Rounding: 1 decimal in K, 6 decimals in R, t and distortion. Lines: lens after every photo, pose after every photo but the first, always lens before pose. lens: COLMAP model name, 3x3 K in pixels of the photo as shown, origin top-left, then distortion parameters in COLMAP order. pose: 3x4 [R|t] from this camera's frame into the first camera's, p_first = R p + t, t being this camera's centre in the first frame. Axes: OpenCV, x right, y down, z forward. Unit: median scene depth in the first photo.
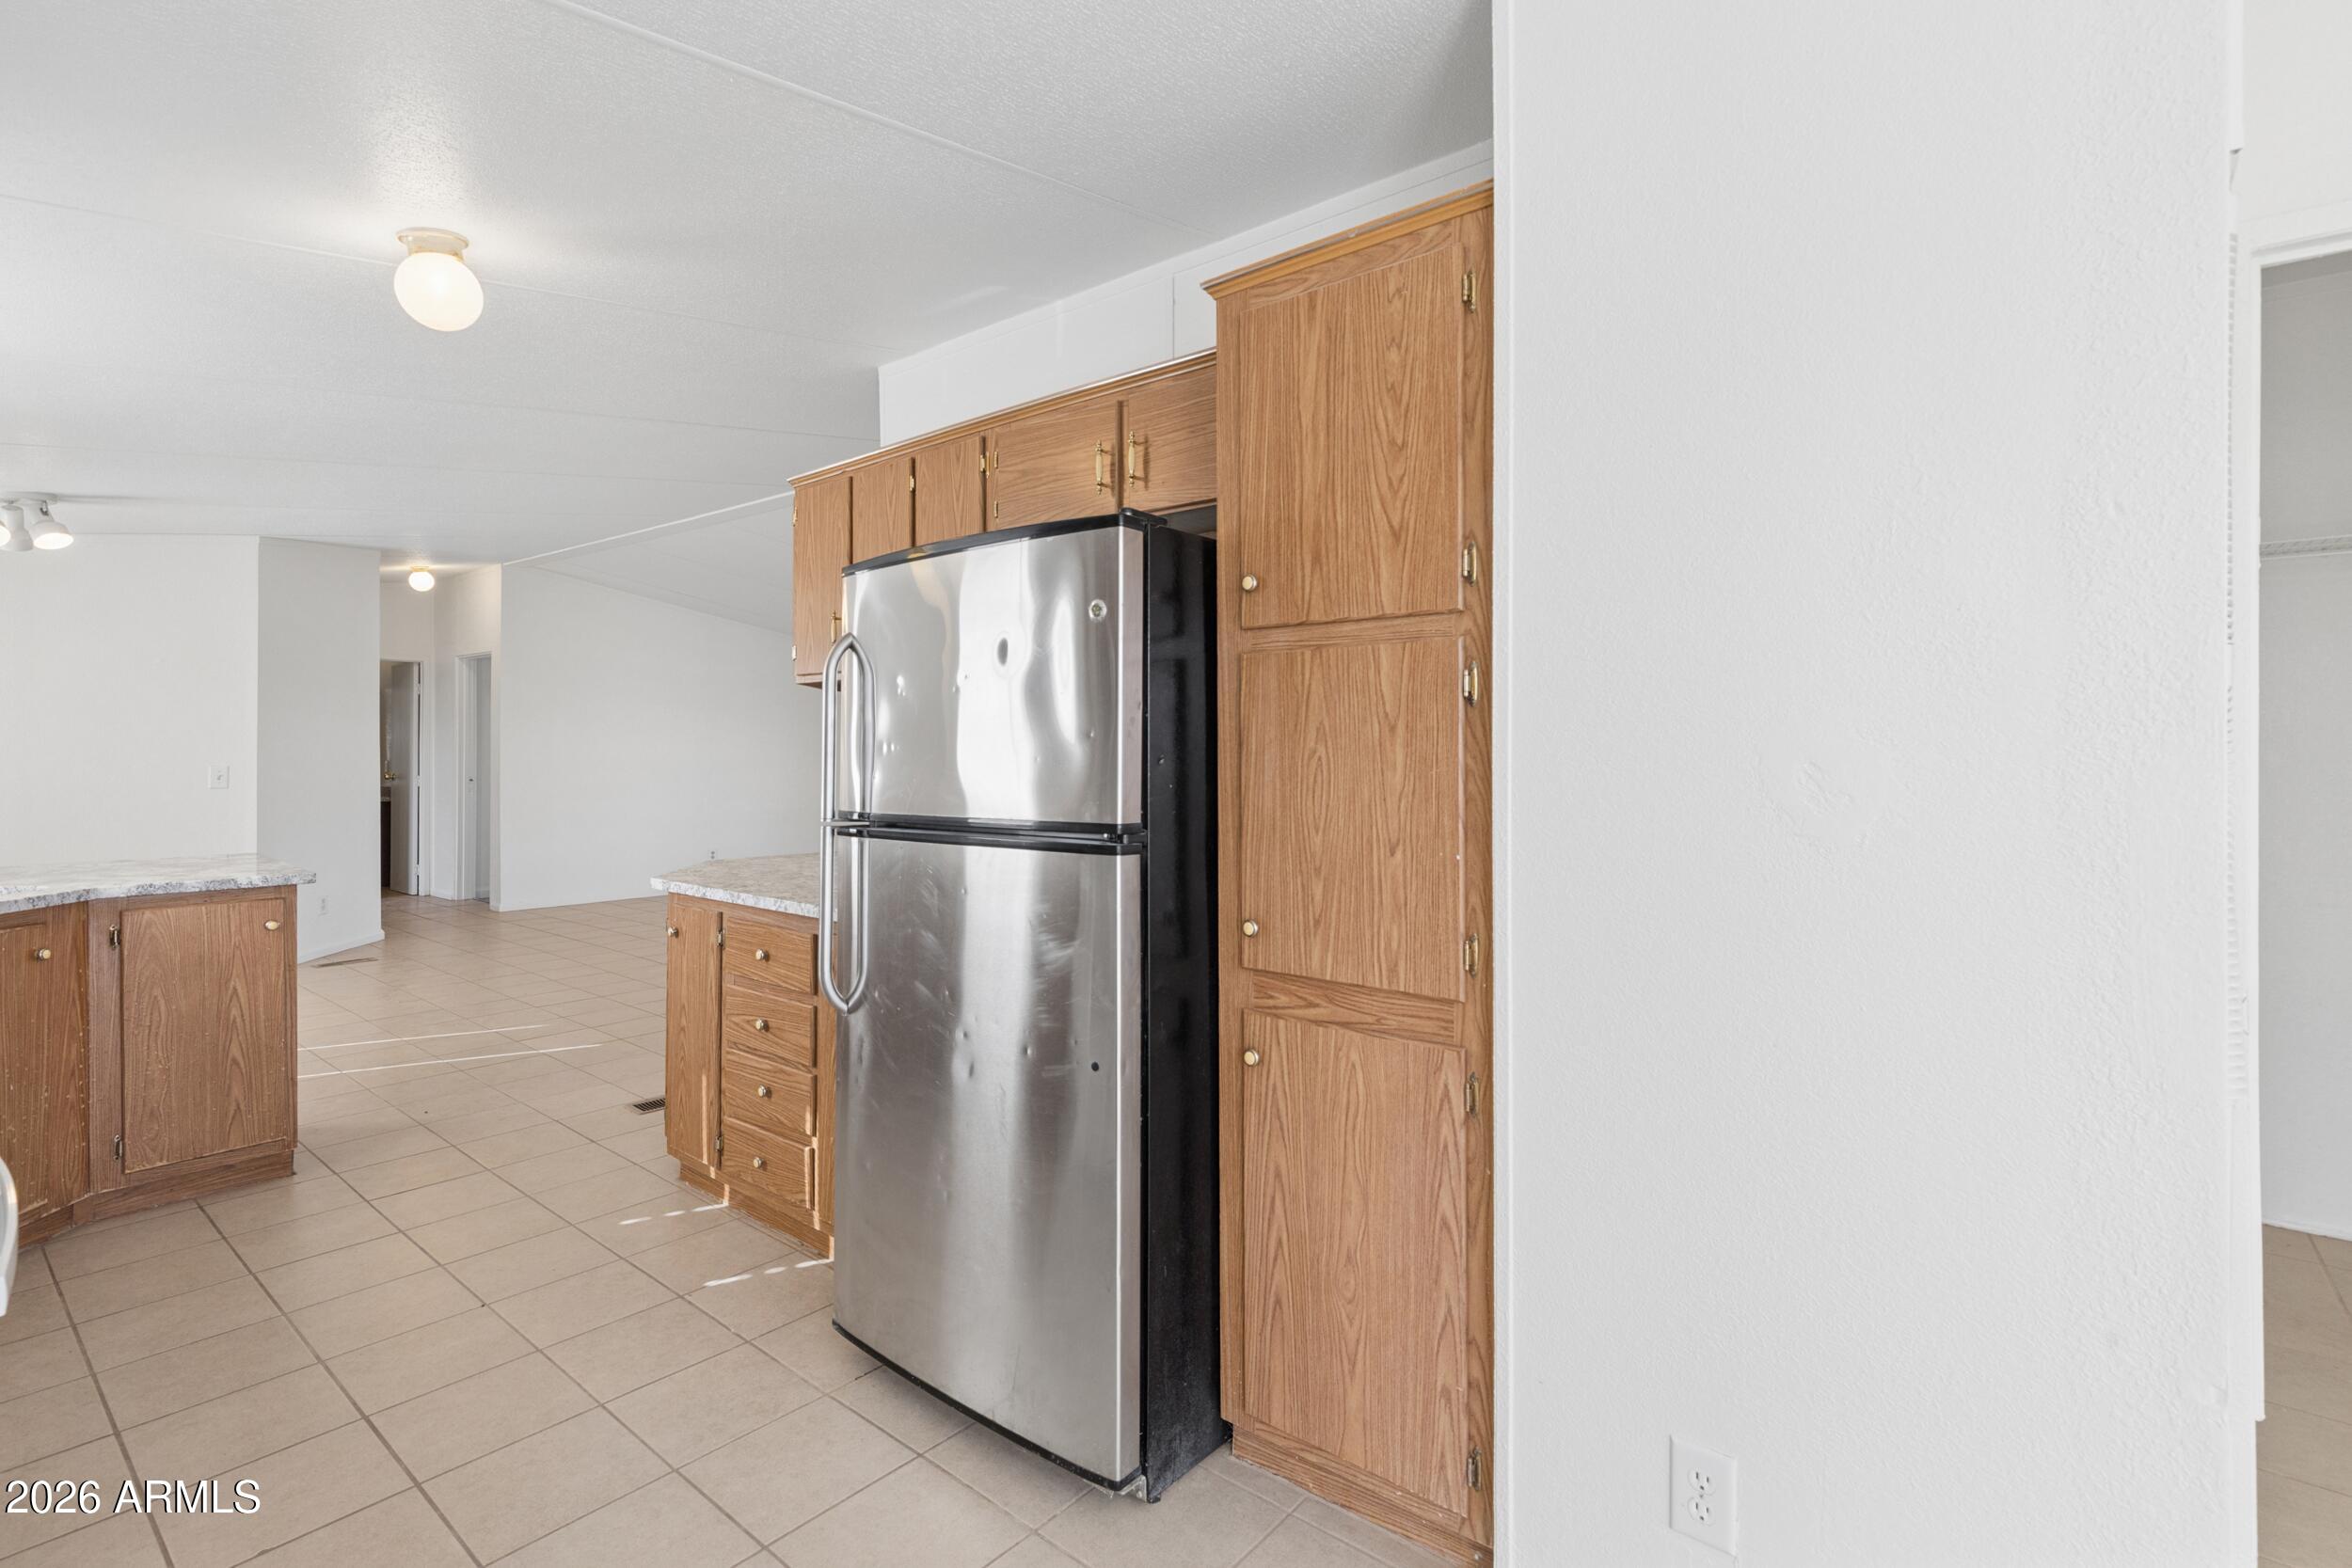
lens RADIAL K [[1090.2, 0, 1183.3], [0, 1090.2, 744.6], [0, 0, 1]] dist [0.011059, -0.000381]
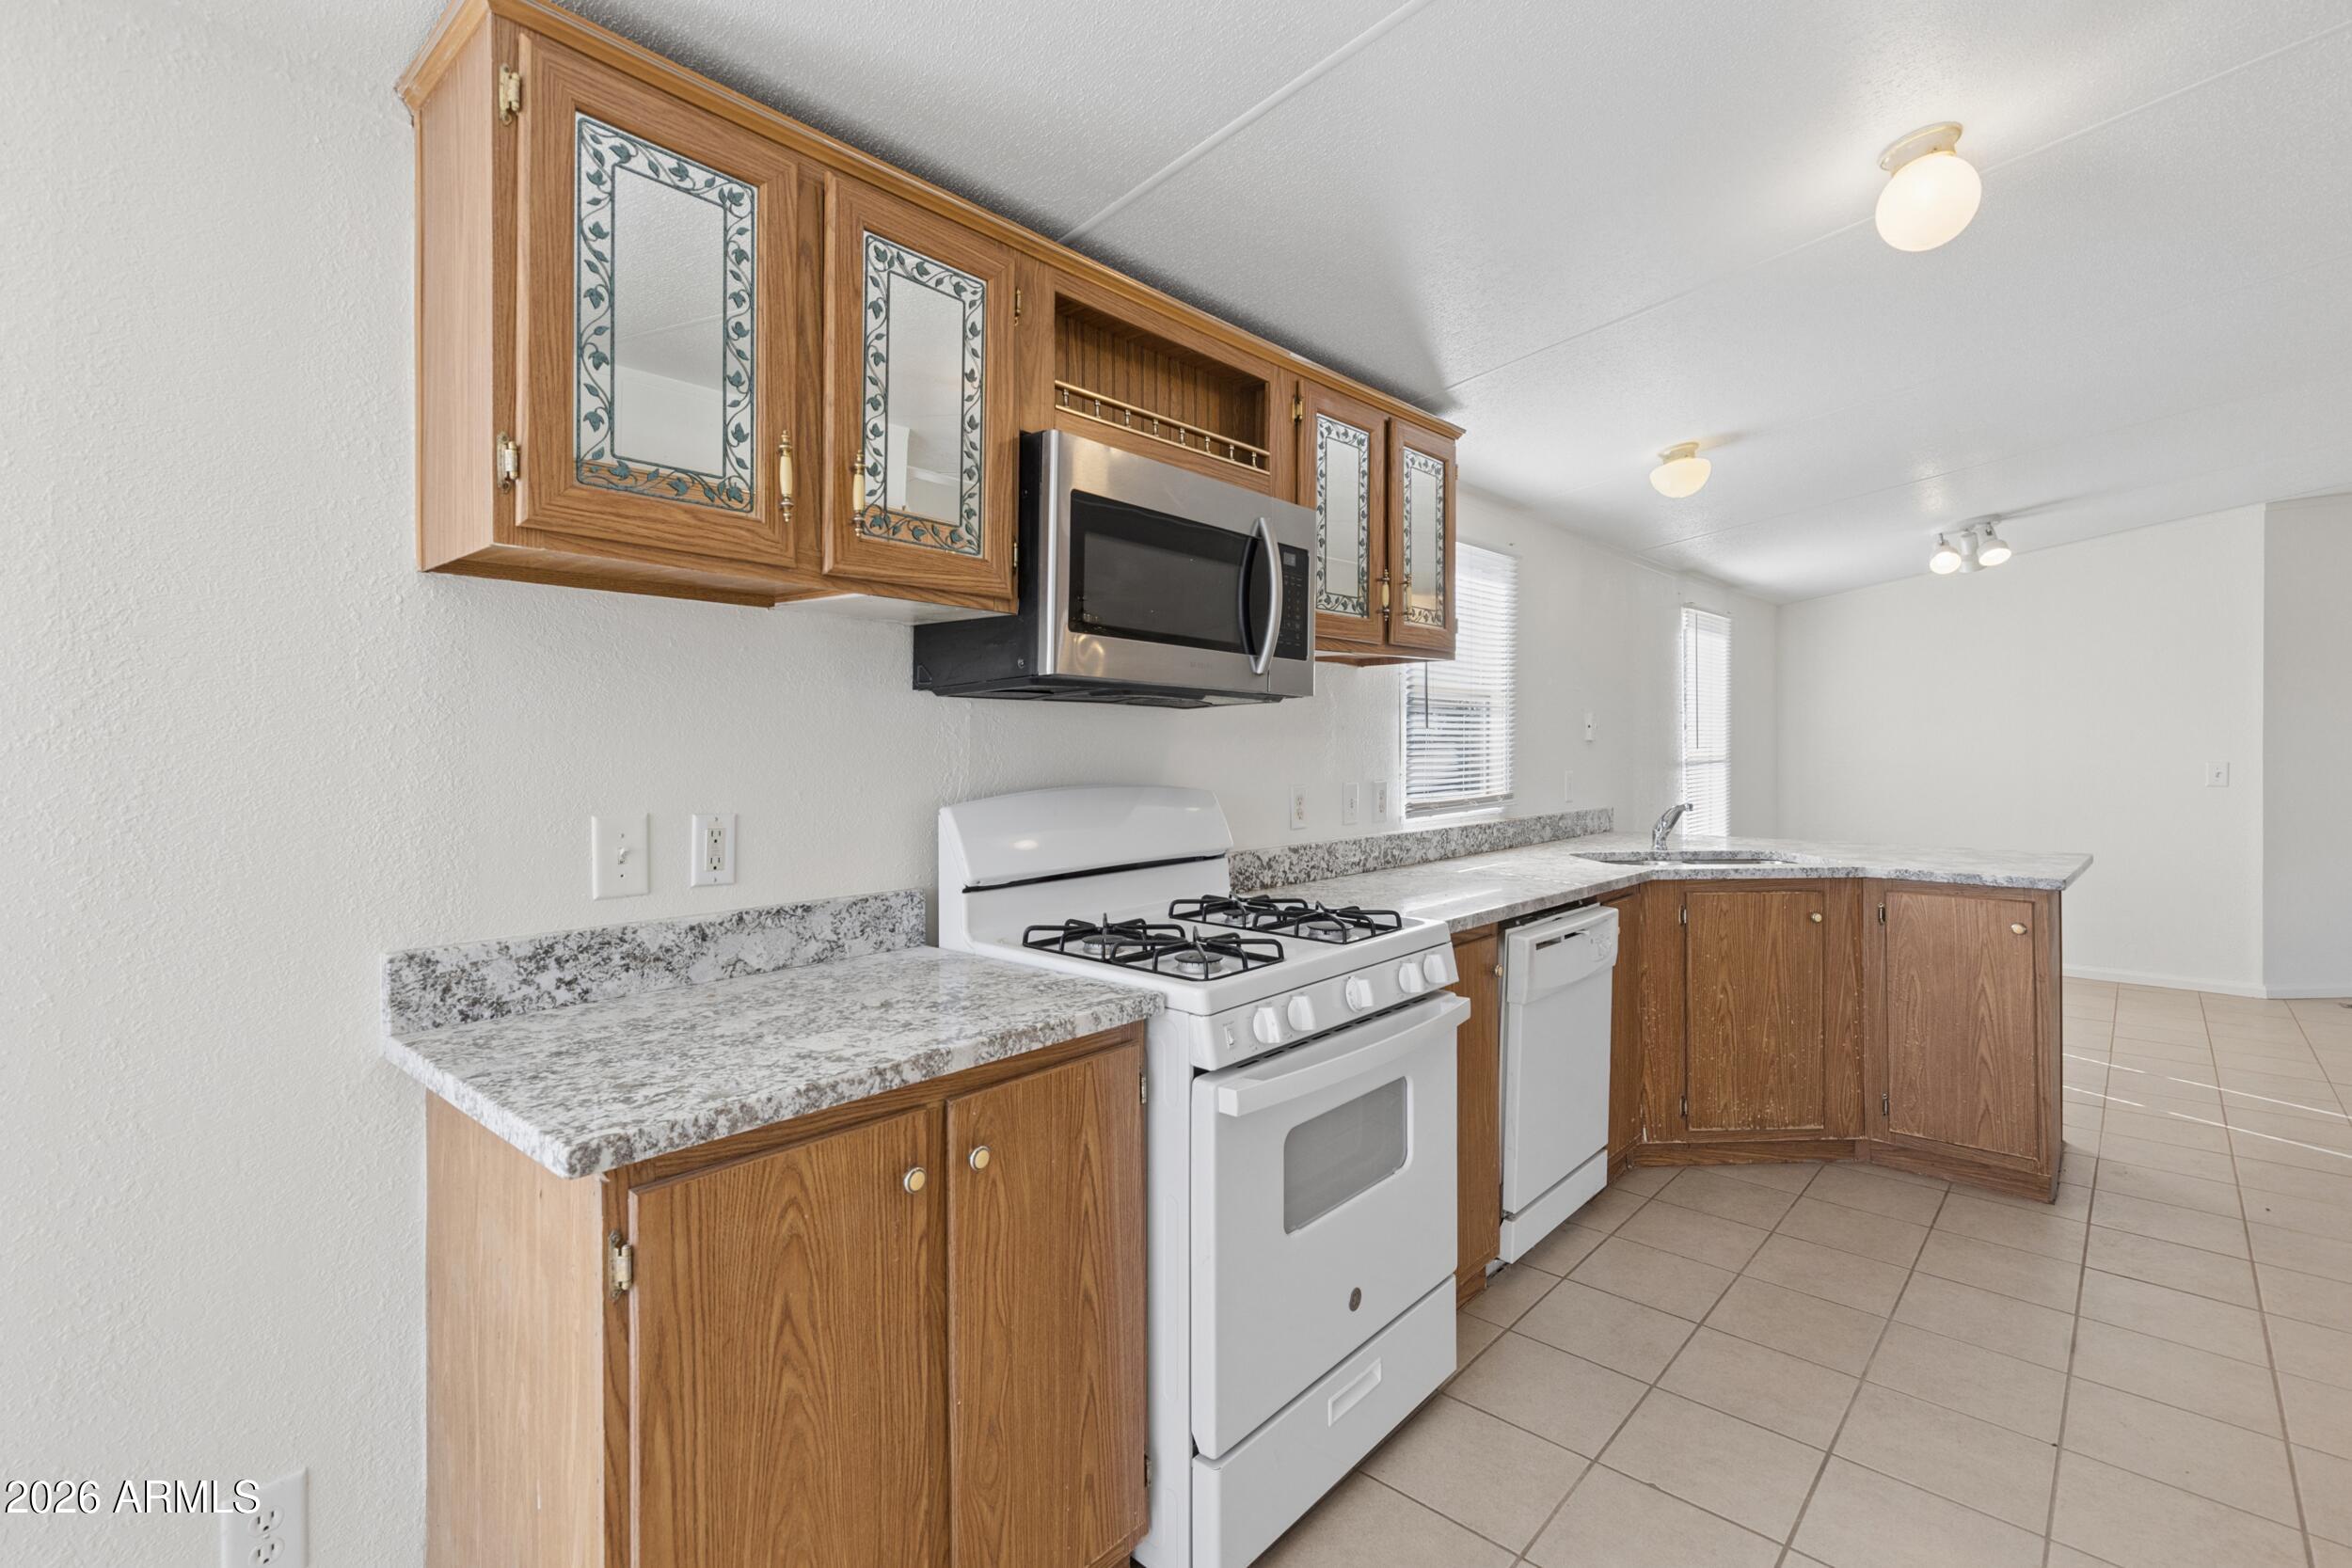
lens RADIAL K [[1073.1, 0, 1182.5], [0, 1073.1, 752.9], [0, 0, 1]] dist [0.008688, -0.000510]
pose [[-0.046364, 0.002134, -0.998922, 0.140649], [0.008926, 0.999959, 0.001722, 0.005074], [0.998885, -0.008836, -0.046381, 0.346922]]
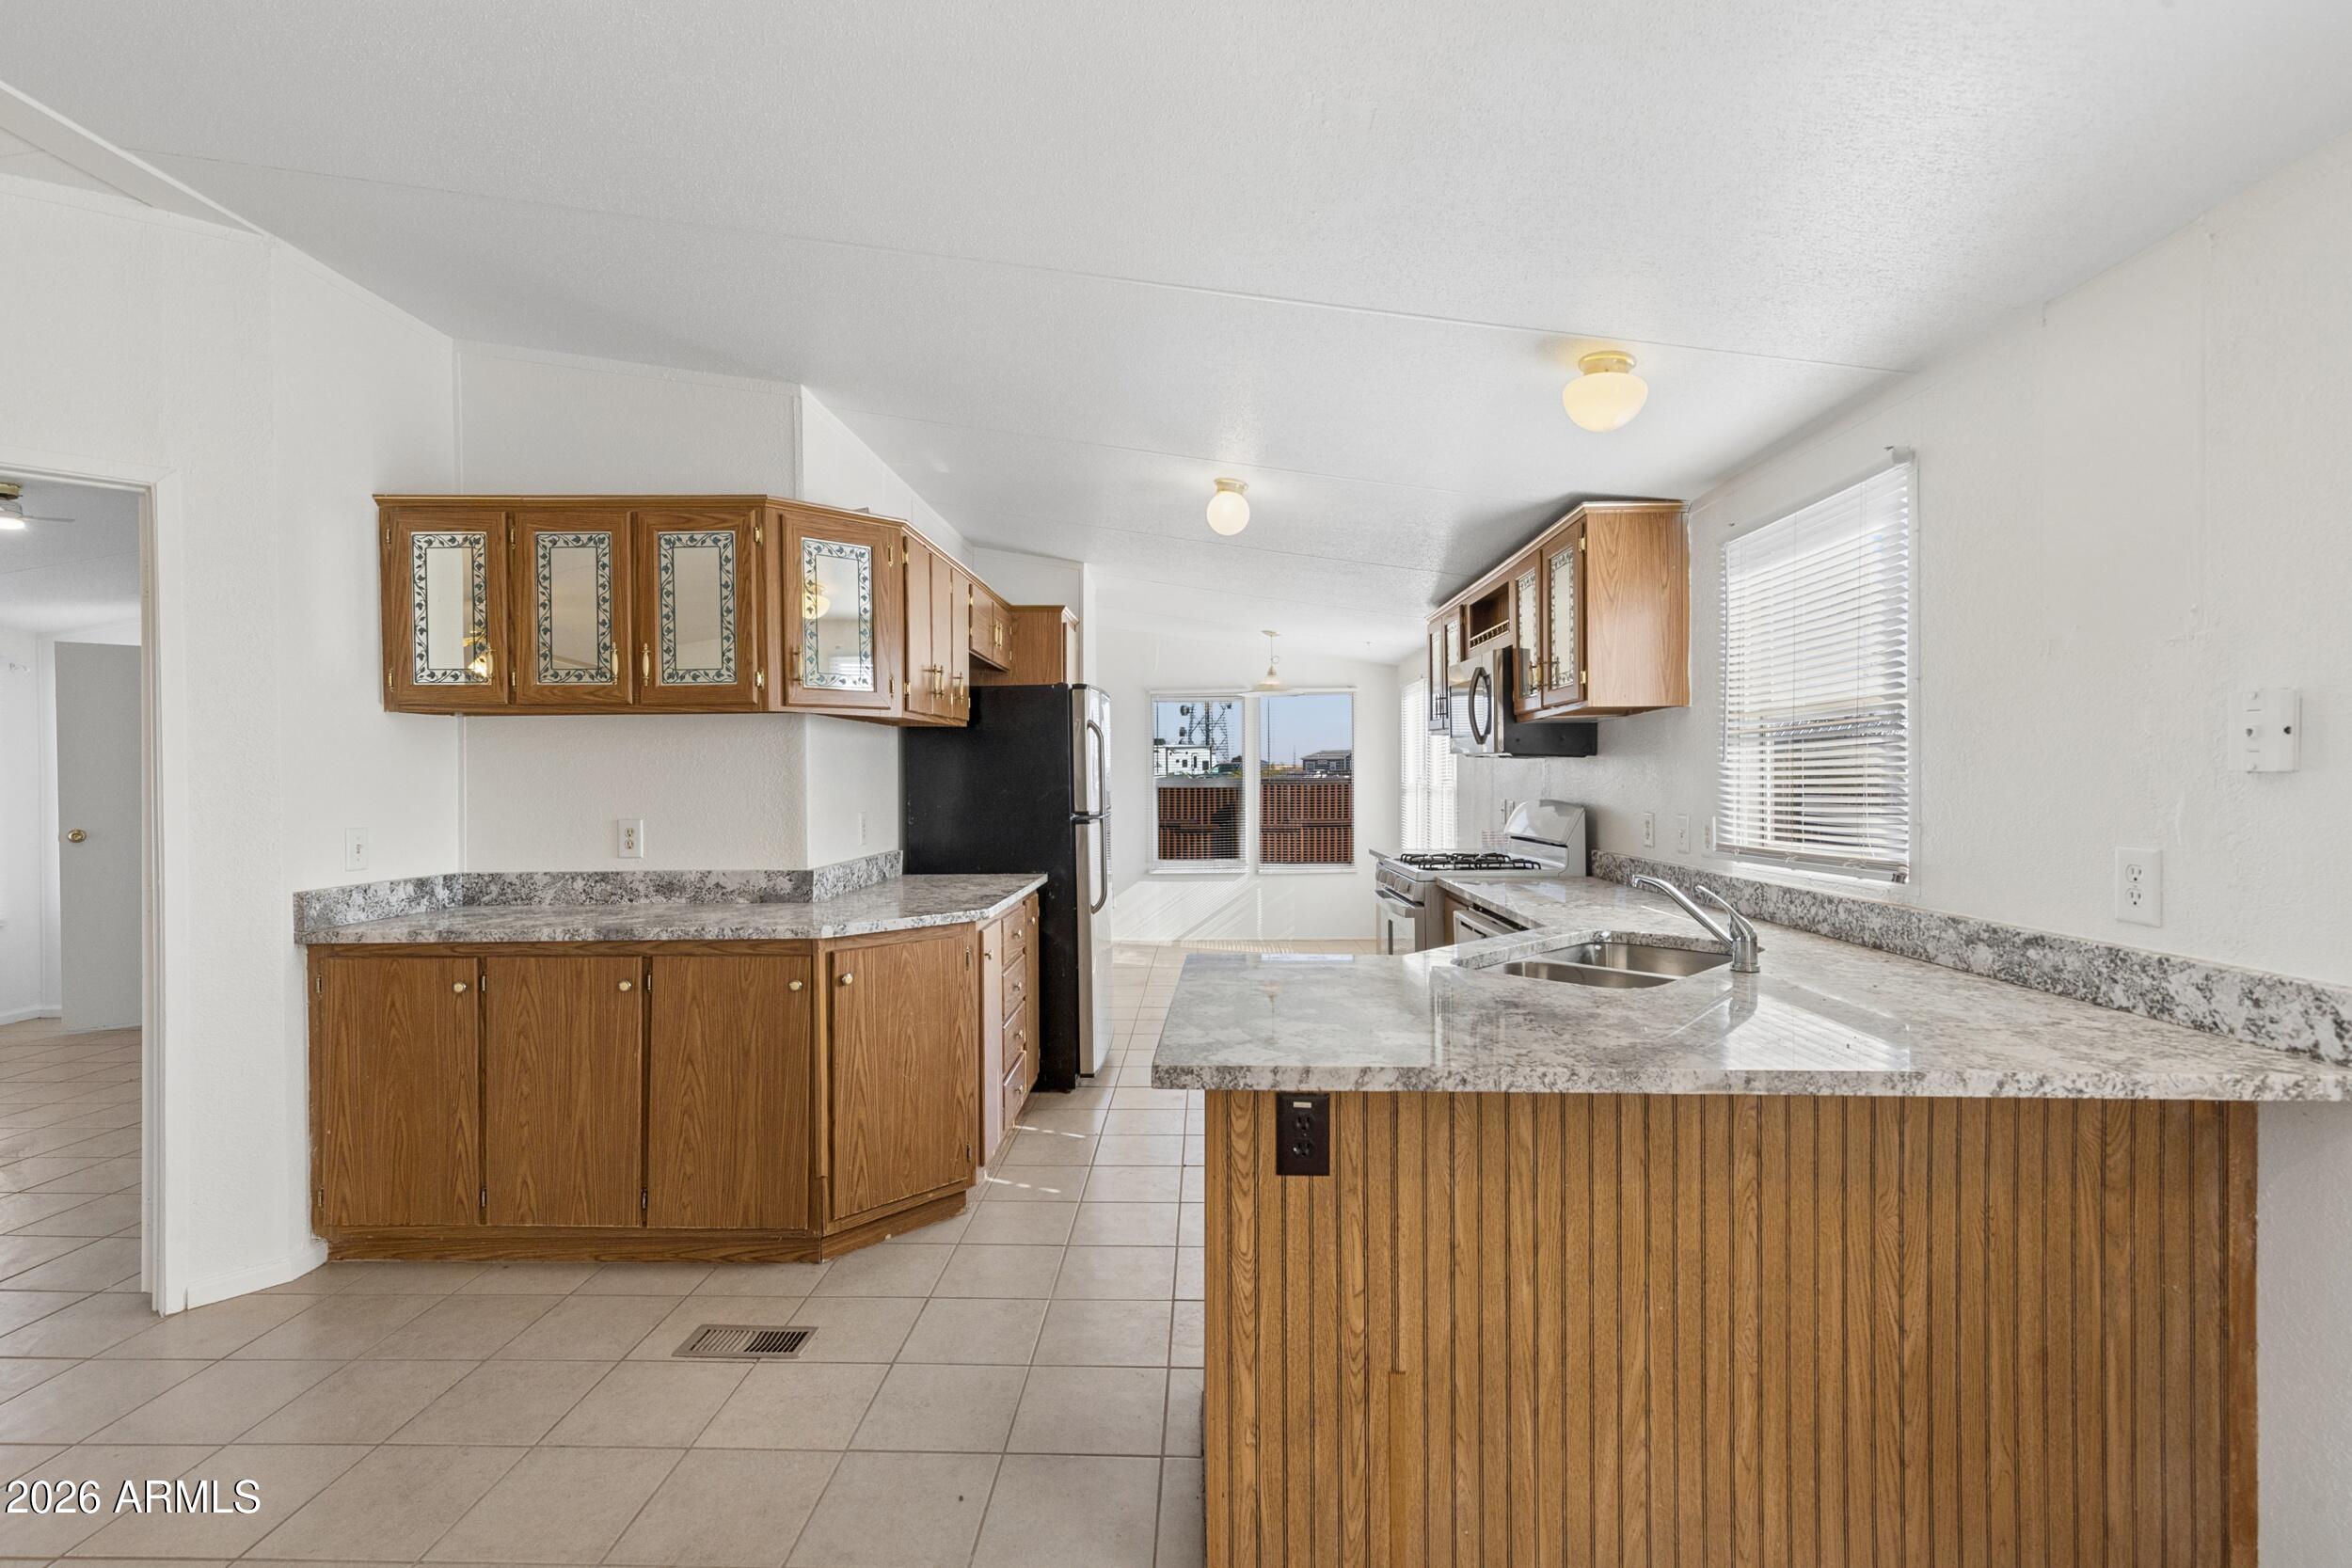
lens RADIAL K [[1064.7, 0, 1169.8], [0, 1064.7, 777.9], [0, 0, 1]] dist [0.009185, 0.000041]
pose [[-0.603255, -0.002656, 0.797544, -1.467632], [-0.004130, 0.999991, 0.000206, 0.000933], [-0.797538, -0.003169, -0.603261, 1.562828]]
